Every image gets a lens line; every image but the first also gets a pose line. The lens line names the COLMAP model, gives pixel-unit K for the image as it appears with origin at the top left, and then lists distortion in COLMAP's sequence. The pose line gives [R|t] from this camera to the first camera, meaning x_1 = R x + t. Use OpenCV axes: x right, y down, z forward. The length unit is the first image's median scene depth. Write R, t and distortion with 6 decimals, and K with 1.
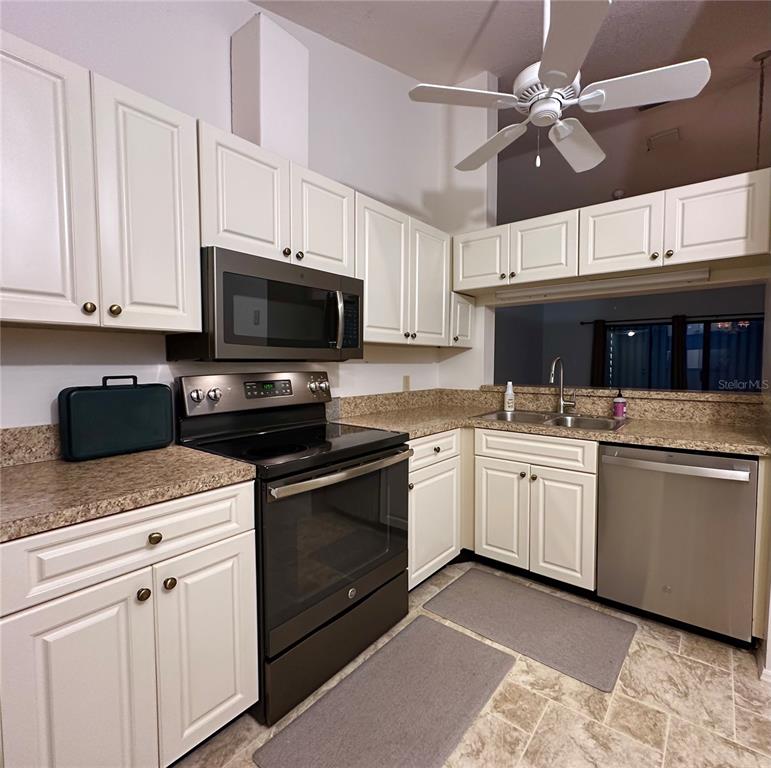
lens RADIAL K [[410.6, 0, 423.4], [0, 410.6, 383.6], [0, 0, 1]] dist [-0.000168, 0.000113]
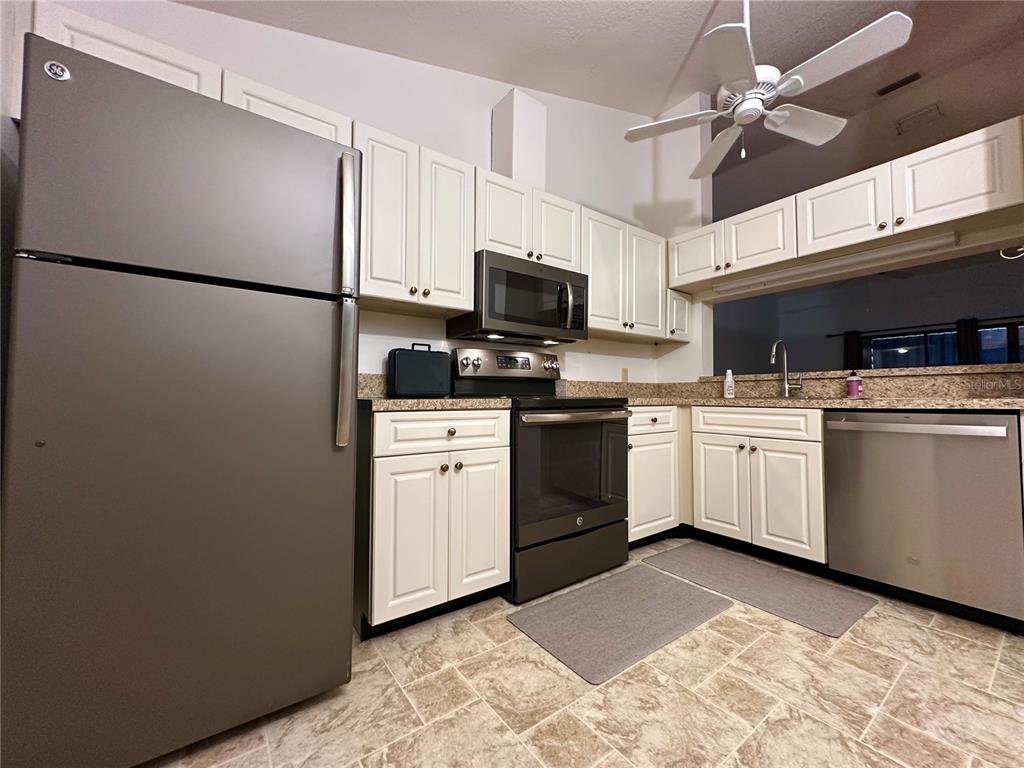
lens RADIAL K [[410.0, 0, 510.1], [0, 410.0, 384.7], [0, 0, 1]] dist [-0.000205, 0.000431]
pose [[0.951584, -0.008727, -0.307266, 0.004796], [-0.016918, 0.996595, -0.080699, 0.193190], [0.306924, 0.081991, 0.948196, -0.218812]]
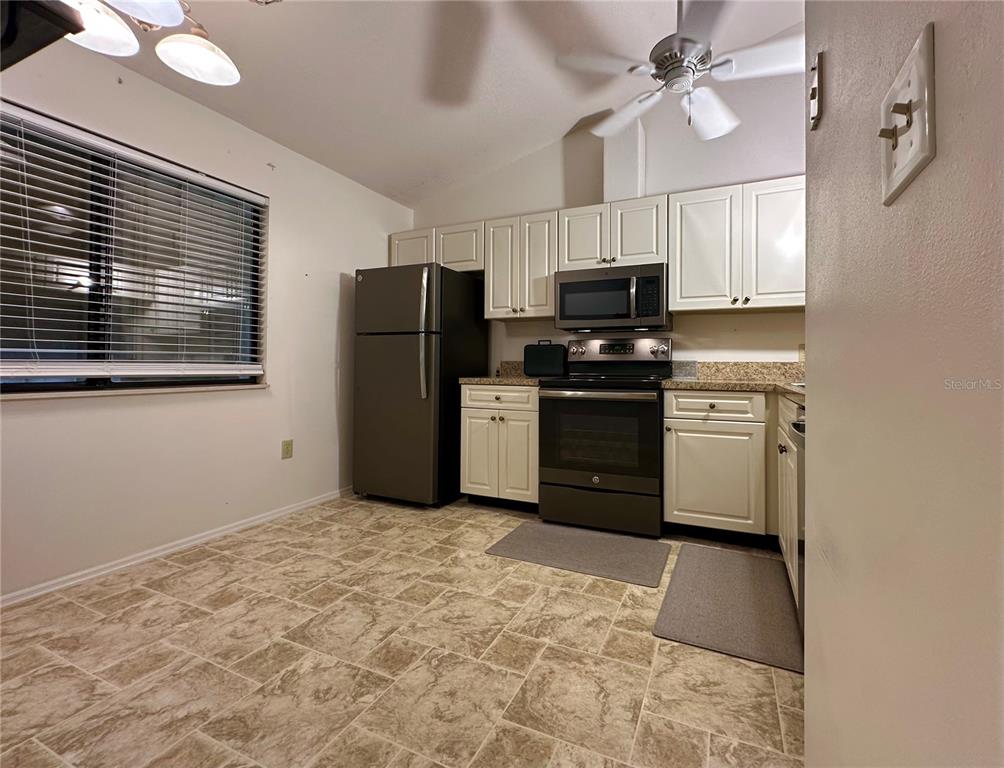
lens RADIAL K [[437.4, 0, 544.5], [0, 437.4, 360.2], [0, 0, 1]] dist [0.001196, 0.000253]
pose [[0.222187, -0.014115, -0.974902, 1.218154], [-0.060095, 0.997796, -0.028143, 0.122583], [0.973150, 0.064839, 0.220849, 0.403732]]
